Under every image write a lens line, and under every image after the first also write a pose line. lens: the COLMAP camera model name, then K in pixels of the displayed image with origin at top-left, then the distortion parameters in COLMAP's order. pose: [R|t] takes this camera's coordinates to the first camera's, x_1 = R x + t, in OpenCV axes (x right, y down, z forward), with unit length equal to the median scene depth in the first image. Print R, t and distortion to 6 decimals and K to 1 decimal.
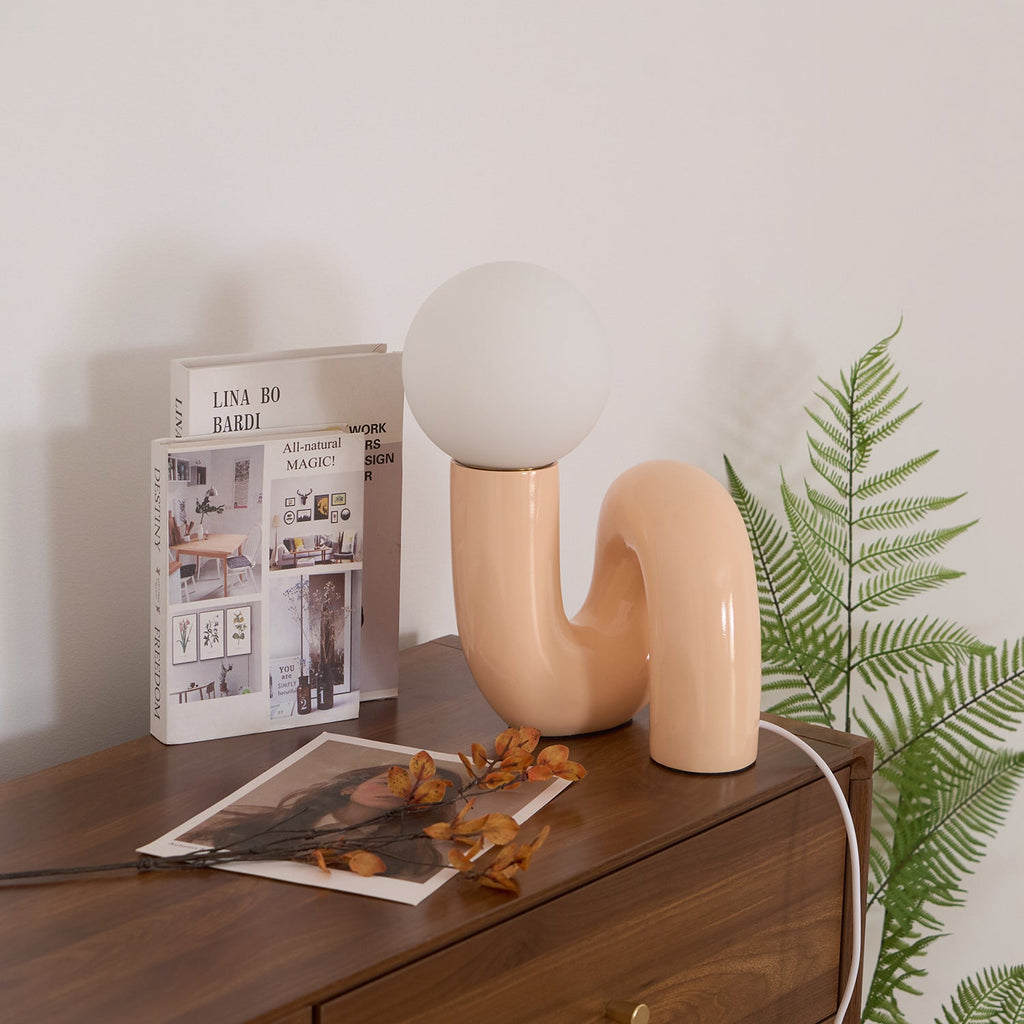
lens RADIAL K [[2860.8, 0, 521.8], [0, 2860.8, 506.3], [0, 0, 1]] dist [-0.456387, 0.000000]
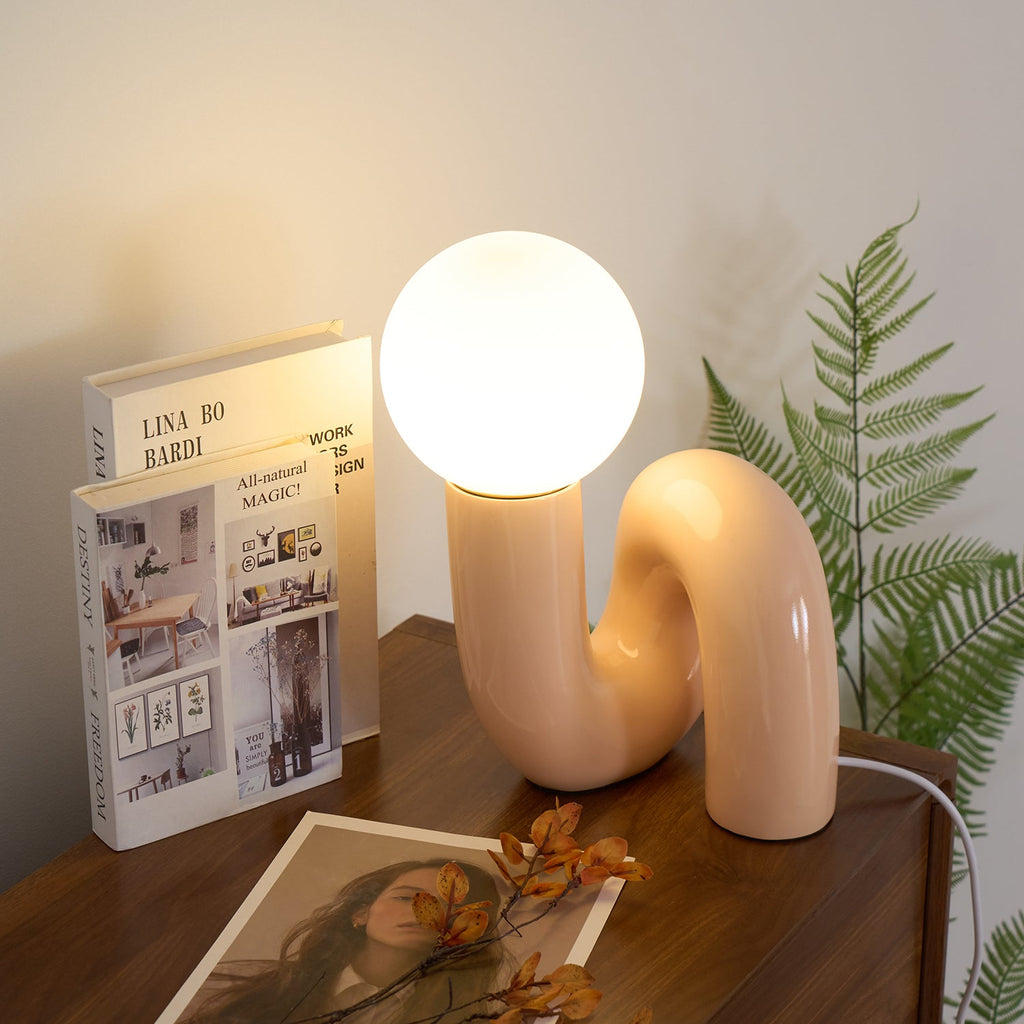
lens RADIAL K [[2576.4, 0, 583.3], [0, 2576.4, 499.9], [0, 0, 1]] dist [-0.230446, 0.000000]
pose [[0.990331, -0.072121, 0.118502, -0.061931], [0.052209, 0.985197, 0.163282, -0.107755], [-0.128524, -0.155516, 0.979437, 0.244366]]
